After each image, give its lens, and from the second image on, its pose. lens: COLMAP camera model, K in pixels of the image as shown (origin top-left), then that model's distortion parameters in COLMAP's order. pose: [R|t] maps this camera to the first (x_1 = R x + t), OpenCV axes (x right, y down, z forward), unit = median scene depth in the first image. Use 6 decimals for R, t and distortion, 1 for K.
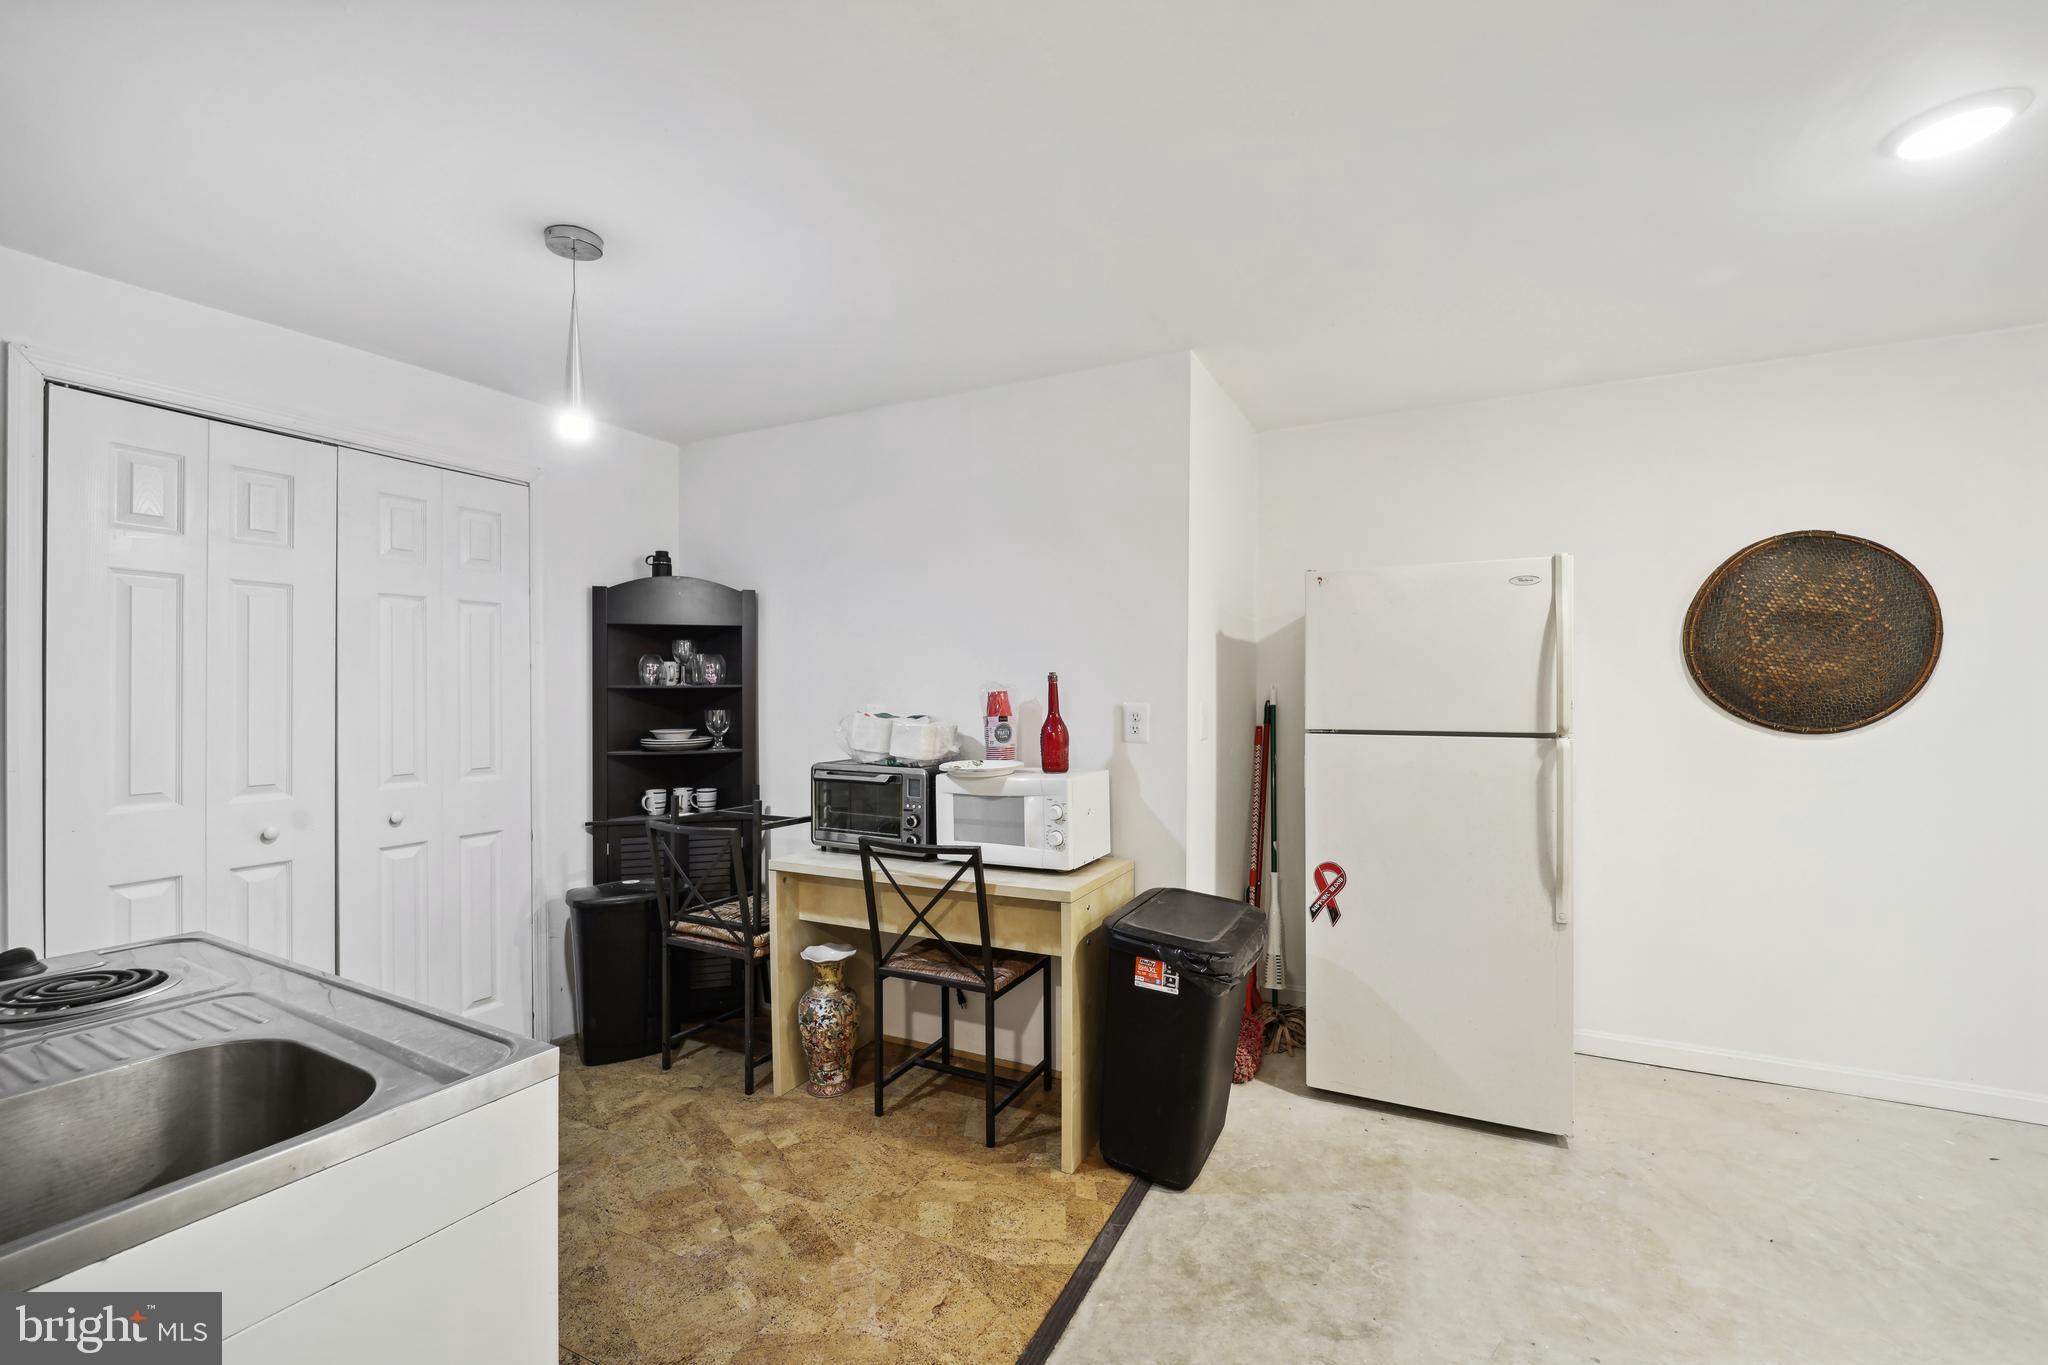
lens RADIAL K [[839.9, 0, 1022.8], [0, 839.9, 687.9], [0, 0, 1]] dist [-0.011498, -0.000078]
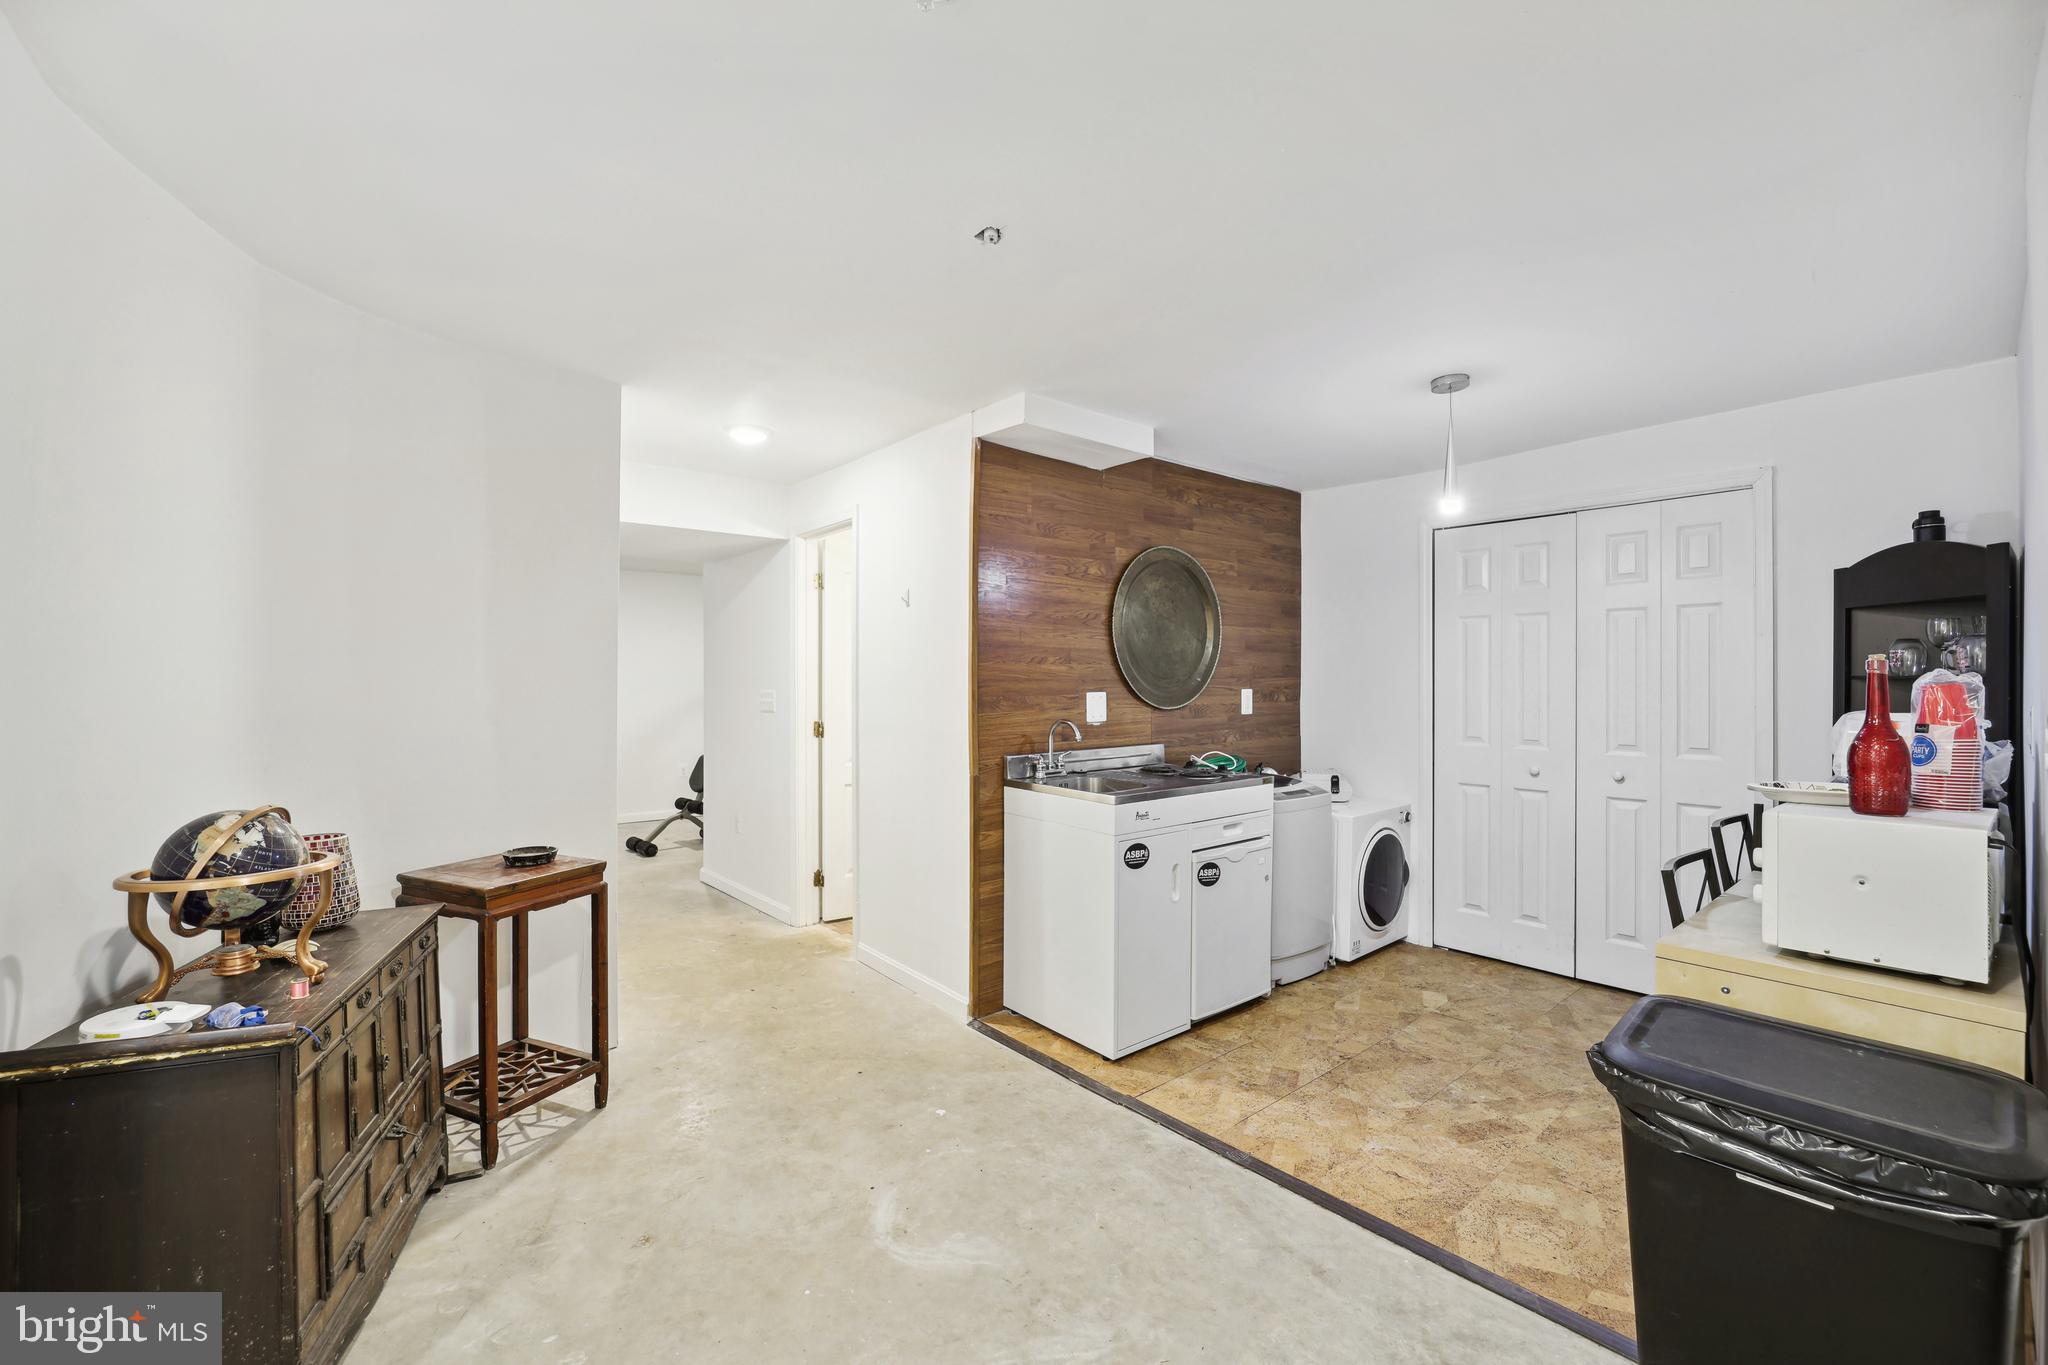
lens RADIAL K [[839.9, 0, 1022.8], [0, 839.9, 687.9], [0, 0, 1]] dist [-0.011498, -0.000078]
pose [[-0.380742, 0.012629, -0.924595, 1.044748], [0.003446, 0.999919, 0.012239, -0.007248], [0.924675, 0.001474, -0.380754, 0.787433]]
